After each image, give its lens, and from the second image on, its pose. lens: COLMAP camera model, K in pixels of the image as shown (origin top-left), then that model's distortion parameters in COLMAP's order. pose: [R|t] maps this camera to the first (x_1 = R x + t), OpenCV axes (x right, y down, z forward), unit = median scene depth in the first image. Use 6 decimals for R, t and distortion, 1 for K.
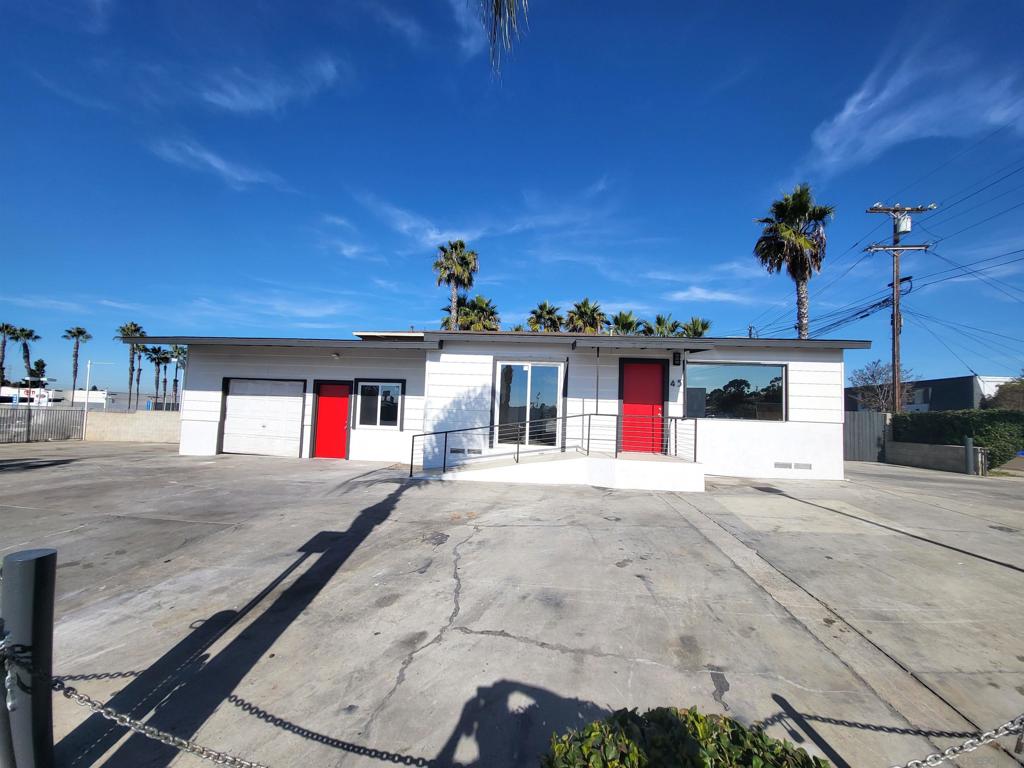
lens RADIAL K [[402.2, 0, 498.7], [0, 402.2, 394.1], [0, 0, 1]] dist [0.000795, -0.009118]
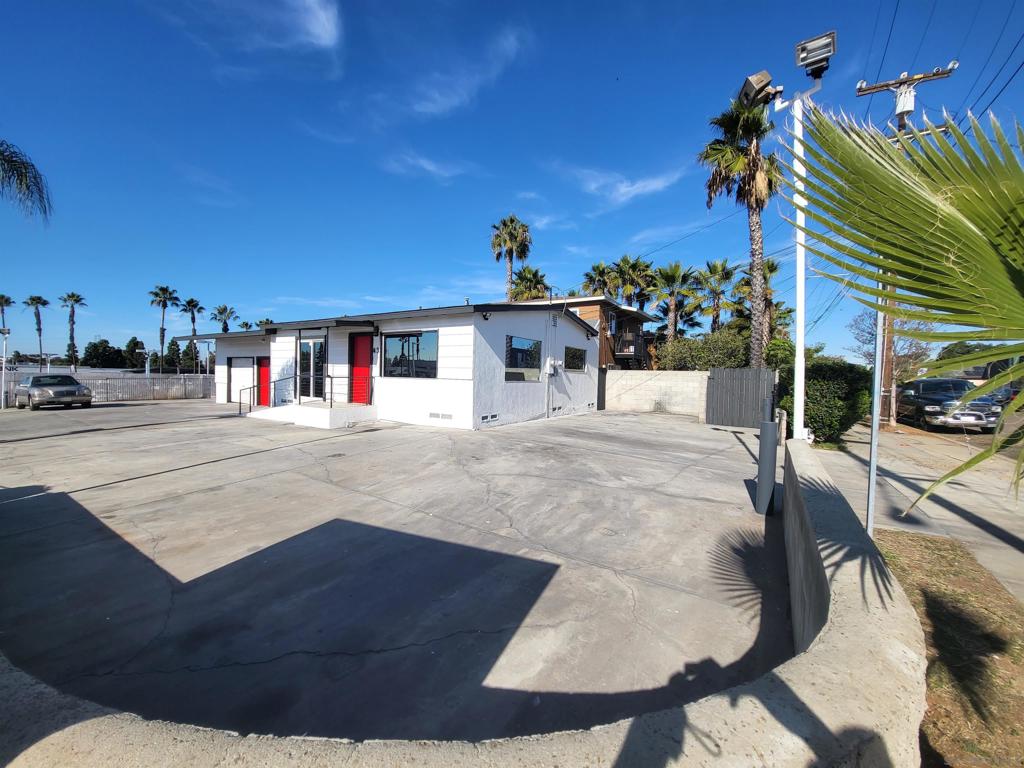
lens RADIAL K [[414.0, 0, 497.5], [0, 414.0, 389.1], [0, 0, 1]] dist [0.002592, -0.010003]
pose [[0.886513, -0.000215, -0.462703, 1.312613], [0.029726, 0.997961, 0.056488, 0.031962], [0.461747, -0.063832, 0.884712, -0.004599]]
